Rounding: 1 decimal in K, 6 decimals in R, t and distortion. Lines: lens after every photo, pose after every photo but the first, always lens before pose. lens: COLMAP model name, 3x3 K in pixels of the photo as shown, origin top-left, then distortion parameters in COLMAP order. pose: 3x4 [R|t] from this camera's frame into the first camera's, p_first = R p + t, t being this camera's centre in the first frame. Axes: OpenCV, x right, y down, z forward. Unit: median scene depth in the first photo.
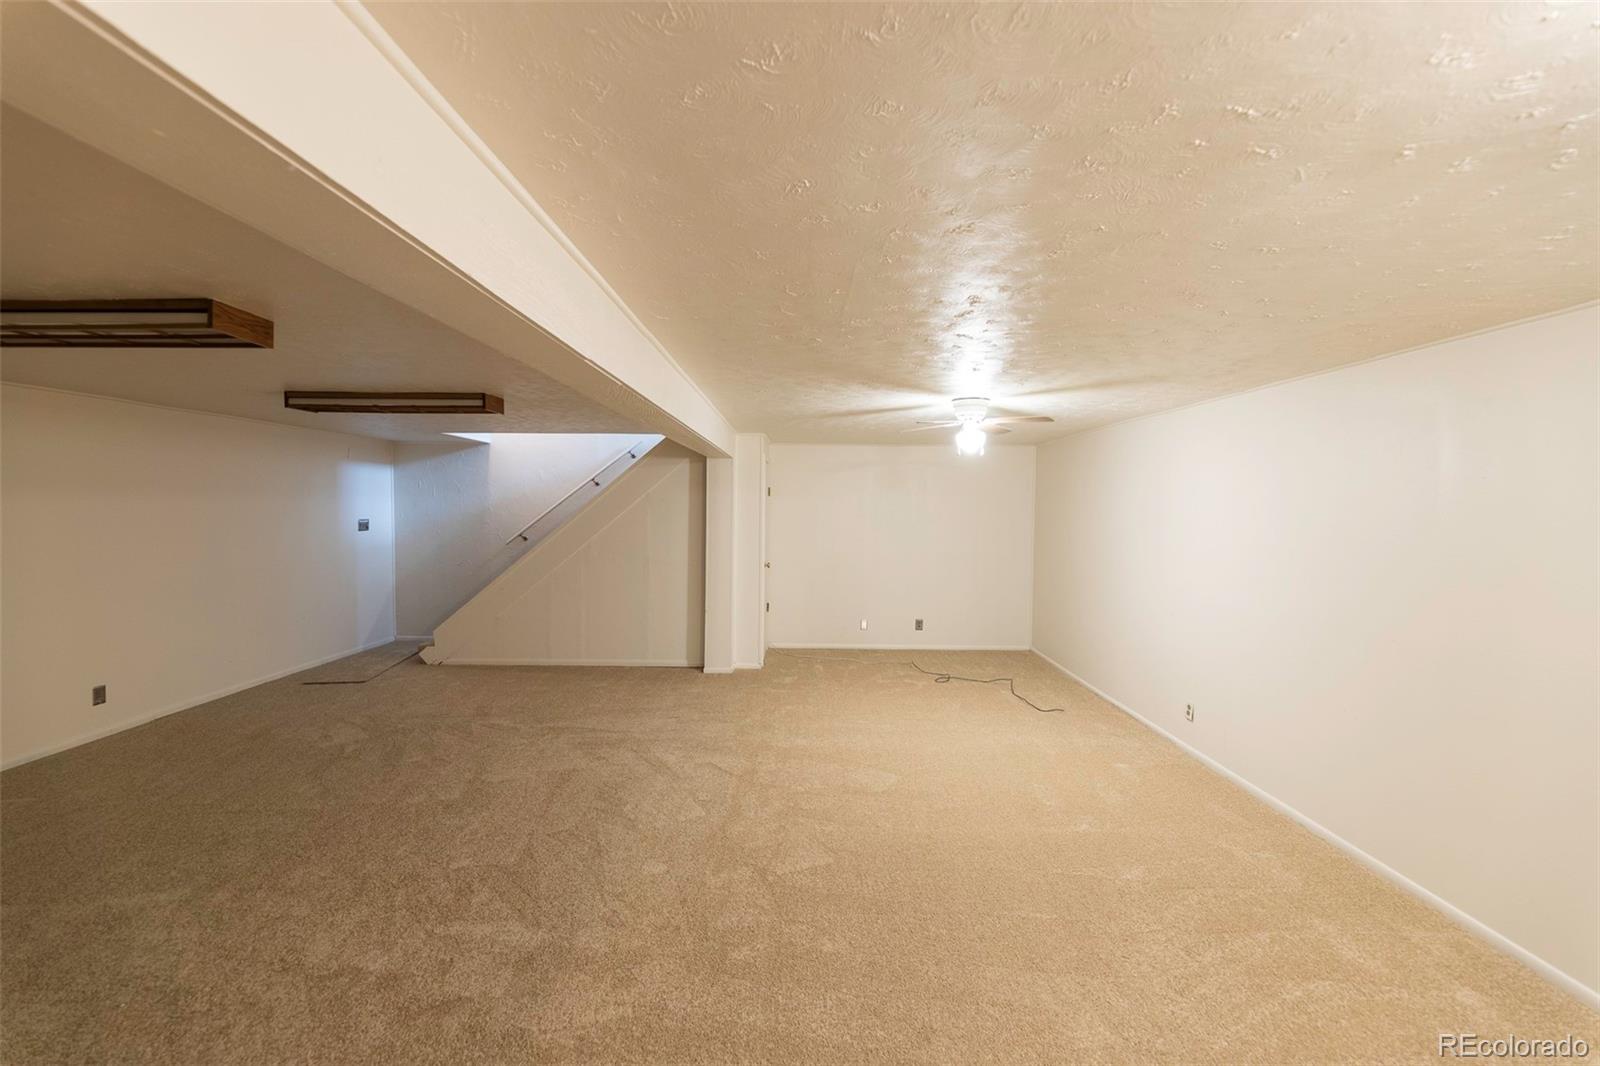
lens RADIAL K [[639.6, 0, 800.2], [0, 639.6, 520.2], [0, 0, 1]] dist [-0.000838, -0.000393]
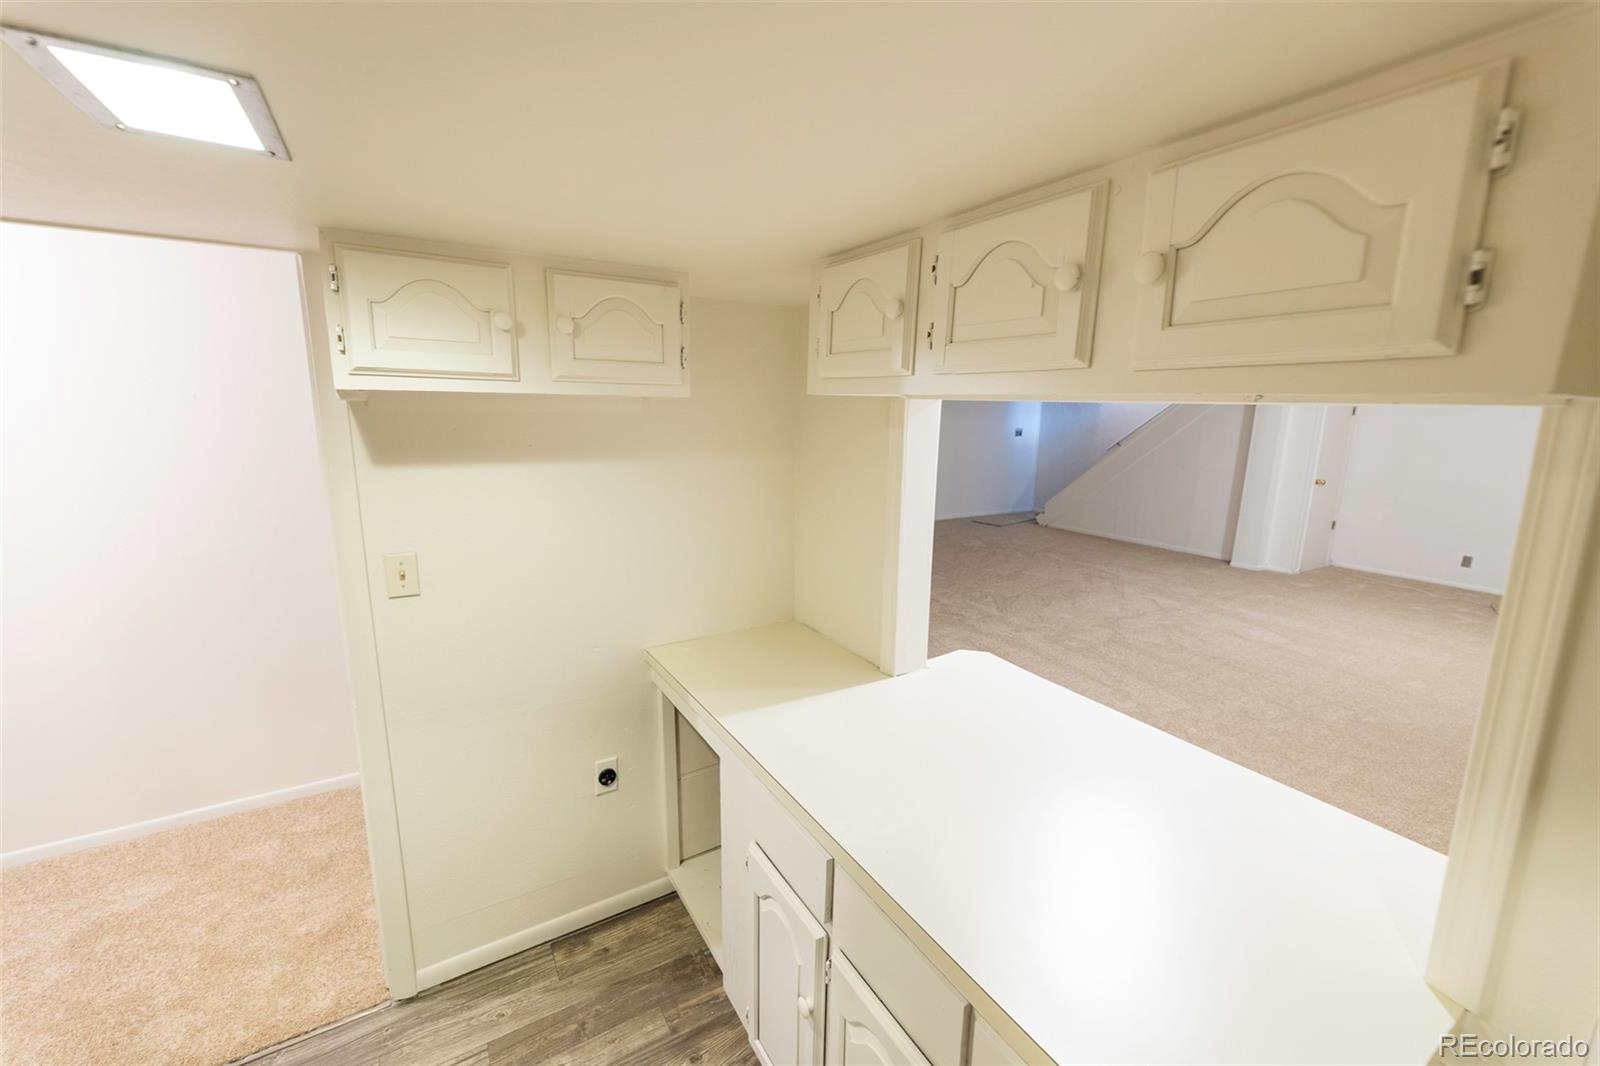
lens RADIAL K [[639.6, 0, 801.2], [0, 639.6, 531.7], [0, 0, 1]] dist [-0.000838, -0.000393]
pose [[0.523600, 0.158623, -0.837068, 0.630305], [-0.029241, 0.985282, 0.168418, -0.001898], [0.851462, -0.063707, 0.520532, -0.448449]]
